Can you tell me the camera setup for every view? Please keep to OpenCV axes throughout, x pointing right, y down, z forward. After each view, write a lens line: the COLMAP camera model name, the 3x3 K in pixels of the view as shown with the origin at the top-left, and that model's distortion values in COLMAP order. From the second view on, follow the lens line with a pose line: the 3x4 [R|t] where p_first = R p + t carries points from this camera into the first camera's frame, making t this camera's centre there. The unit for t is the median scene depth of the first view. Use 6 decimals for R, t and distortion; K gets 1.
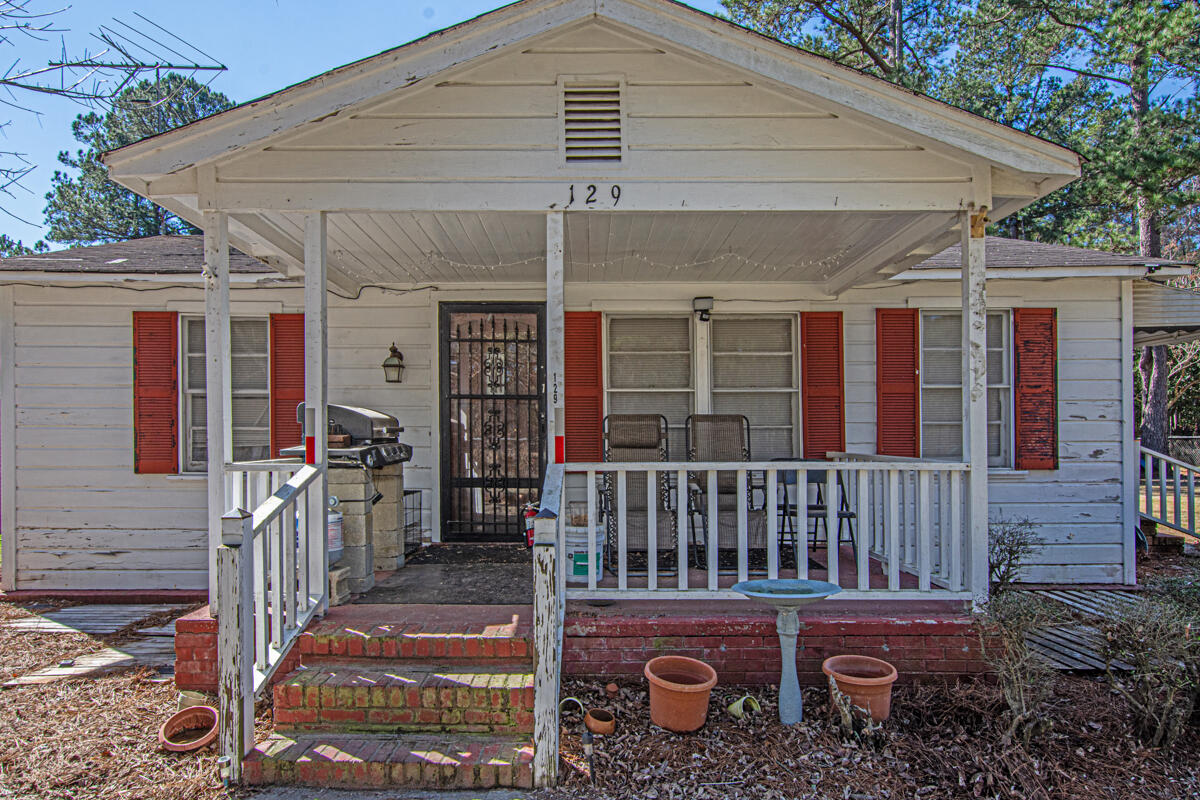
lens RADIAL K [[731.4, 0, 600.0], [0, 731.4, 400.0], [0, 0, 1]] dist [0.000110, -0.000118]
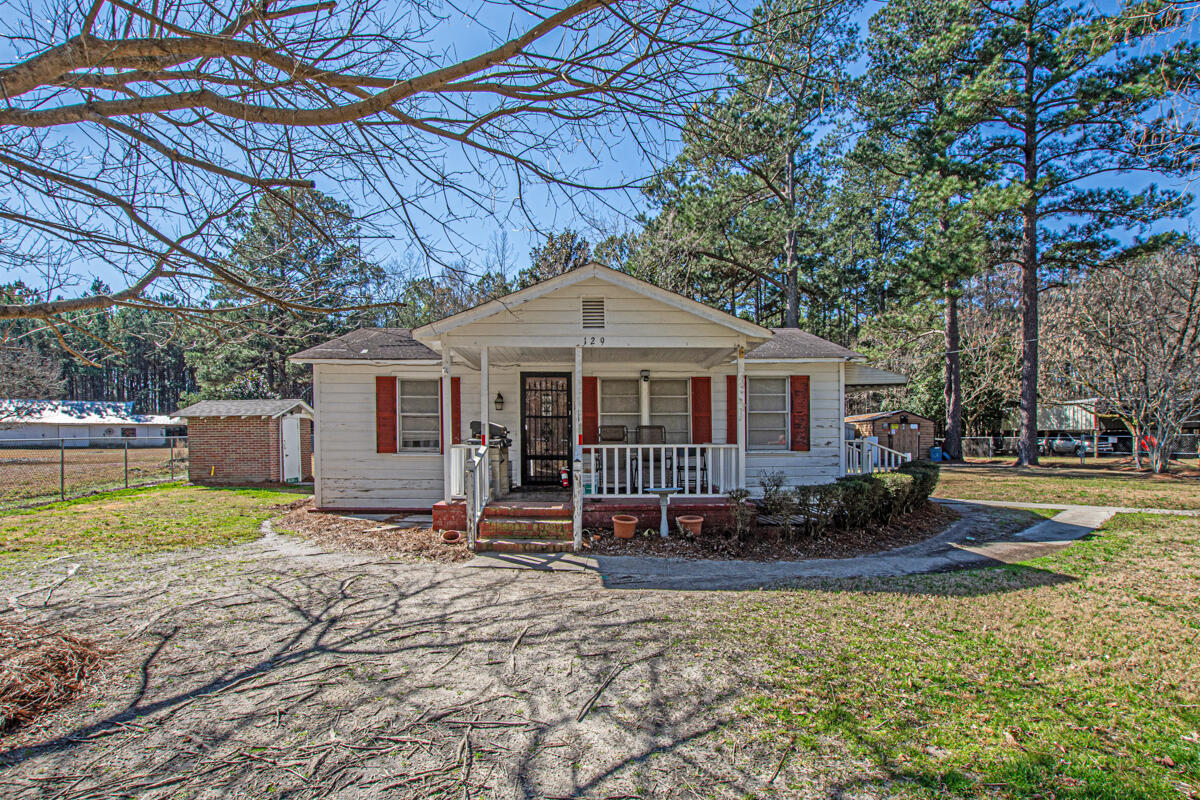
lens RADIAL K [[532.4, 0, 606.6], [0, 532.4, 422.5], [0, 0, 1]] dist [0.000222, 0.000741]
pose [[0.999878, 0.000515, 0.015618, 0.004557], [-0.000825, 0.999802, 0.019899, -0.019286], [-0.015605, -0.019909, 0.999680, -0.552856]]
